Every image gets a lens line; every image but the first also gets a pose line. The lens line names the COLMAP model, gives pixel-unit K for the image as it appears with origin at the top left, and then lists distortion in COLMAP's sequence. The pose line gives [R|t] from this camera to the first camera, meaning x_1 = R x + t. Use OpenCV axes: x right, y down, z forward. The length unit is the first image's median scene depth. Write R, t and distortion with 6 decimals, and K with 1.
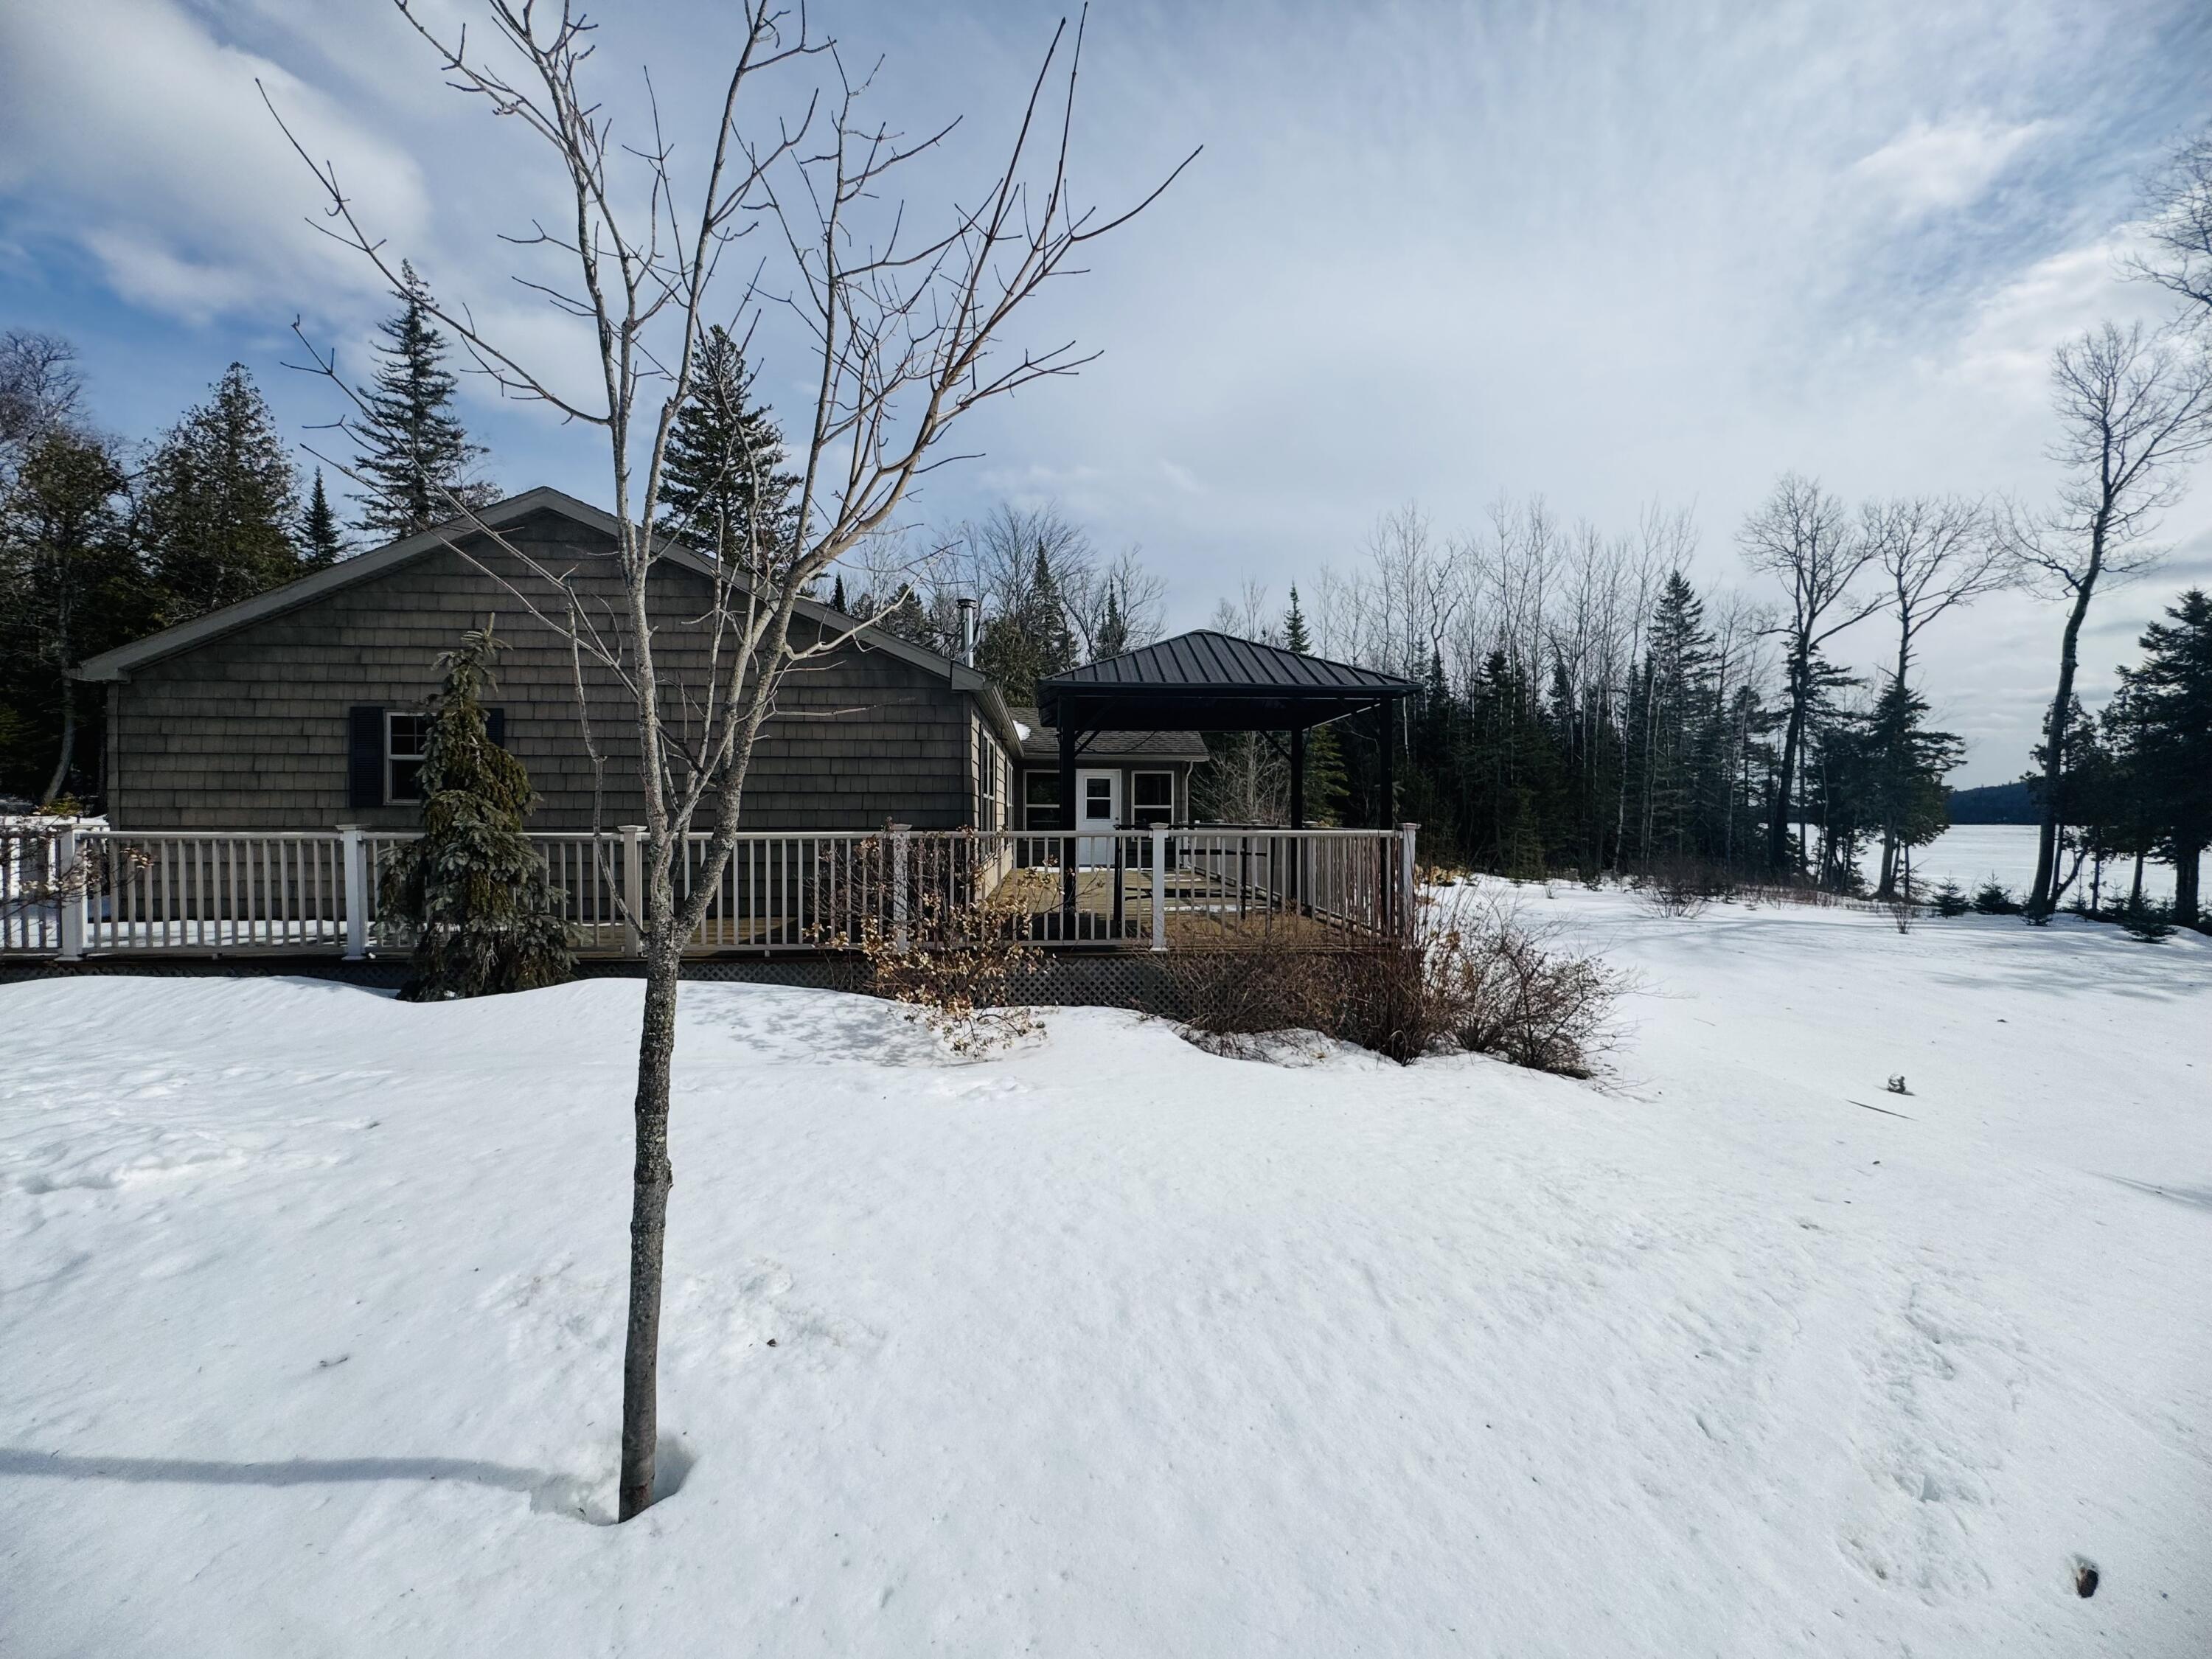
lens RADIAL K [[884.9, 0, 1104.6], [0, 884.9, 822.3], [0, 0, 1]] dist [-0.000955, -0.000605]
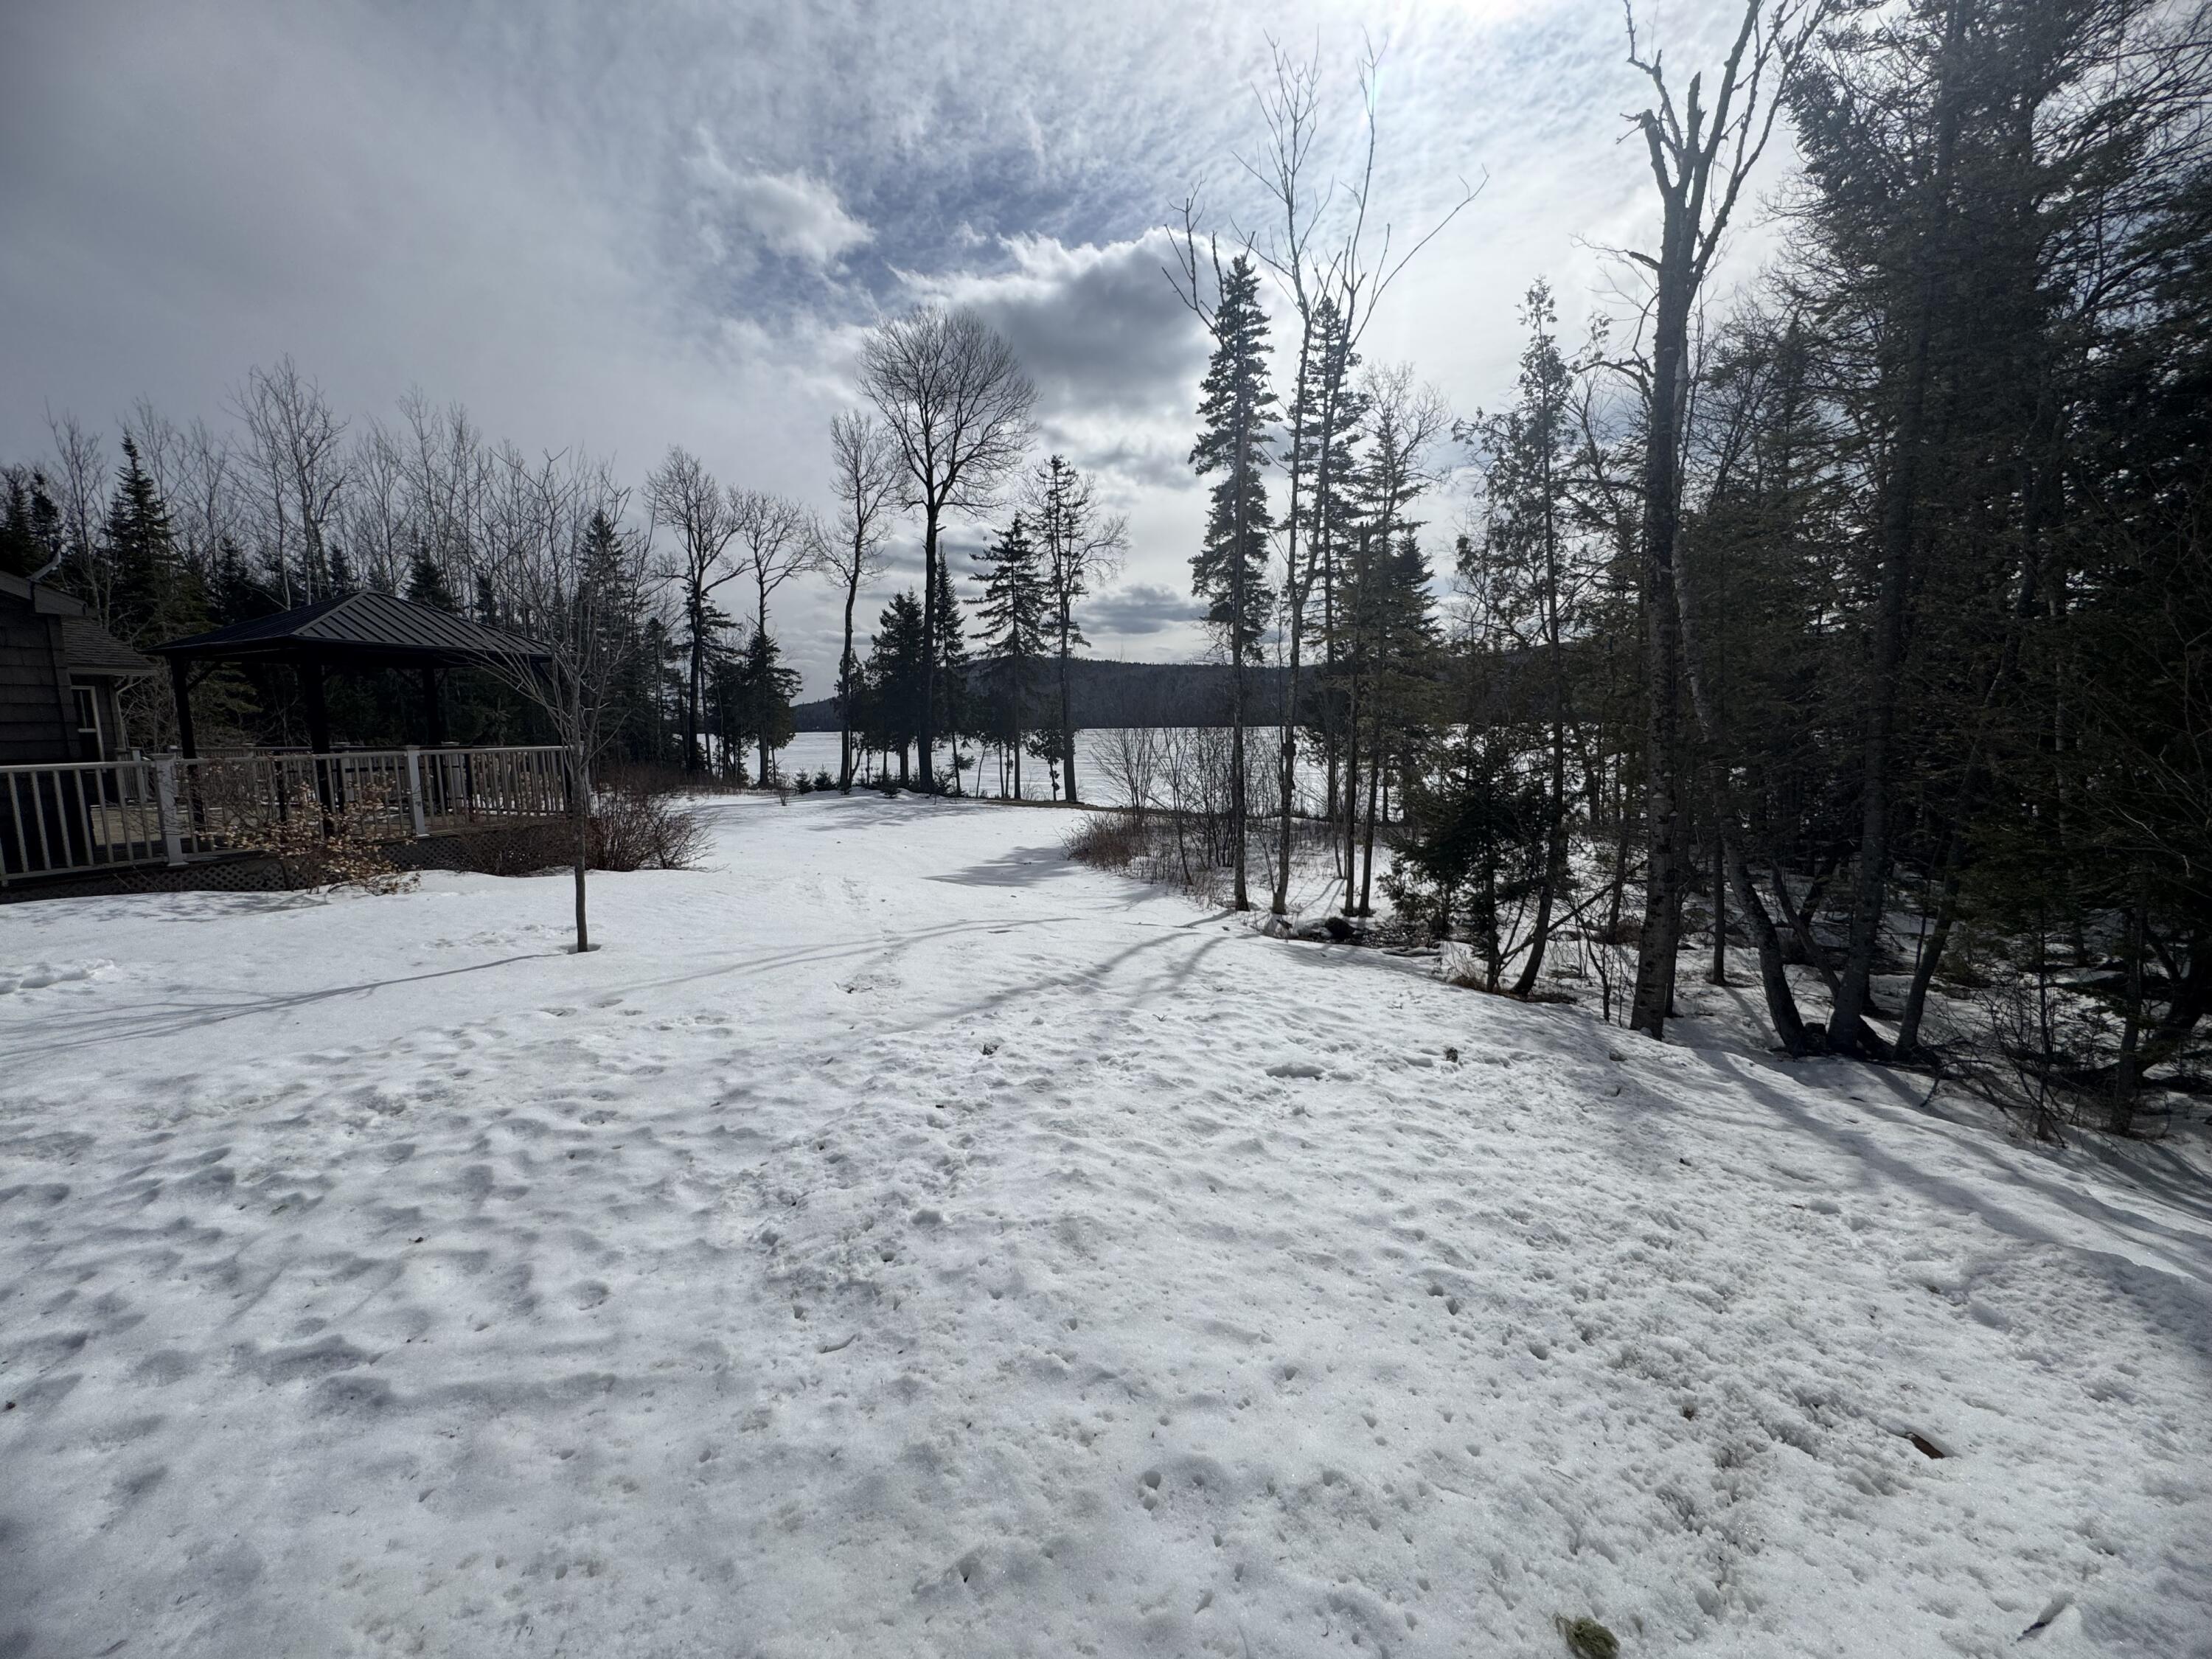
lens RADIAL K [[884.9, 0, 1105.8], [0, 884.9, 832.9], [0, 0, 1]] dist [-0.000955, -0.000605]
pose [[0.446916, -0.118445, 0.886700, -0.111794], [0.021066, 0.992315, 0.121935, -0.001685], [-0.894328, -0.035815, 0.445976, -0.097131]]
